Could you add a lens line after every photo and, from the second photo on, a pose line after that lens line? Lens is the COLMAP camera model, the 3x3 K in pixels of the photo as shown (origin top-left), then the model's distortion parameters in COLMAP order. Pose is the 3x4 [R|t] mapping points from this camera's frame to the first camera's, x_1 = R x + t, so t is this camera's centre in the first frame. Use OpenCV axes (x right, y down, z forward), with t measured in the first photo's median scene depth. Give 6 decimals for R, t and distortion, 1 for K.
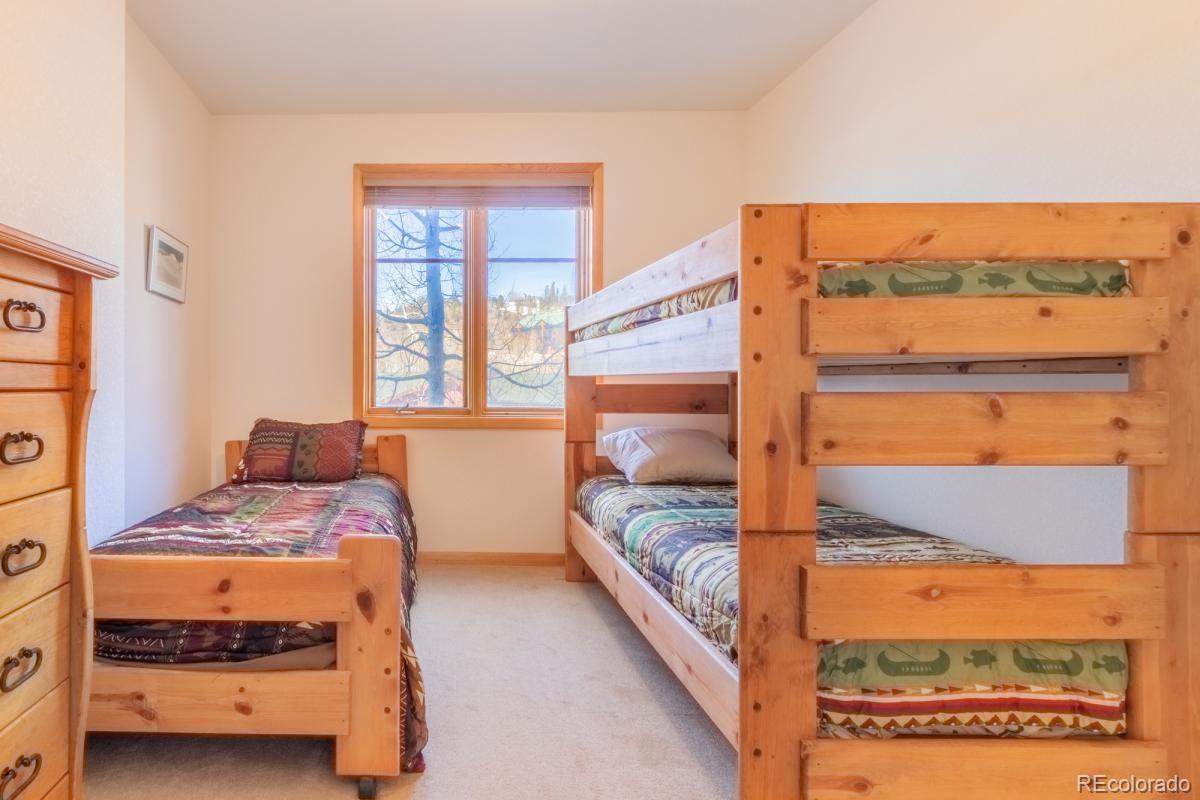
lens RADIAL K [[564.4, 0, 599.2], [0, 564.4, 390.9], [0, 0, 1]] dist [-0.003670, 0.000398]
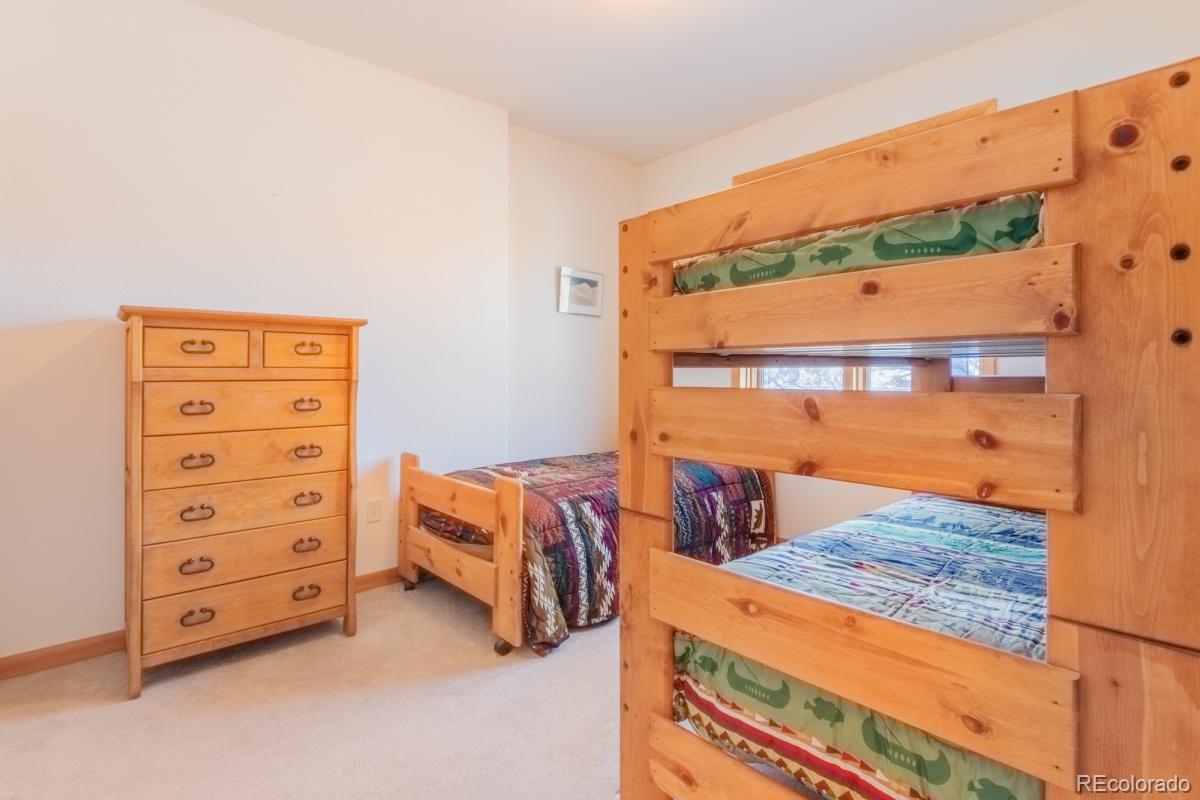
lens RADIAL K [[564.4, 0, 582.8], [0, 564.4, 379.1], [0, 0, 1]] dist [-0.003670, 0.000398]
pose [[0.678157, 0.006247, -0.734891, 1.069650], [-0.010061, 0.999949, -0.000785, -0.009522], [0.734848, 0.007926, 0.678185, 0.174742]]
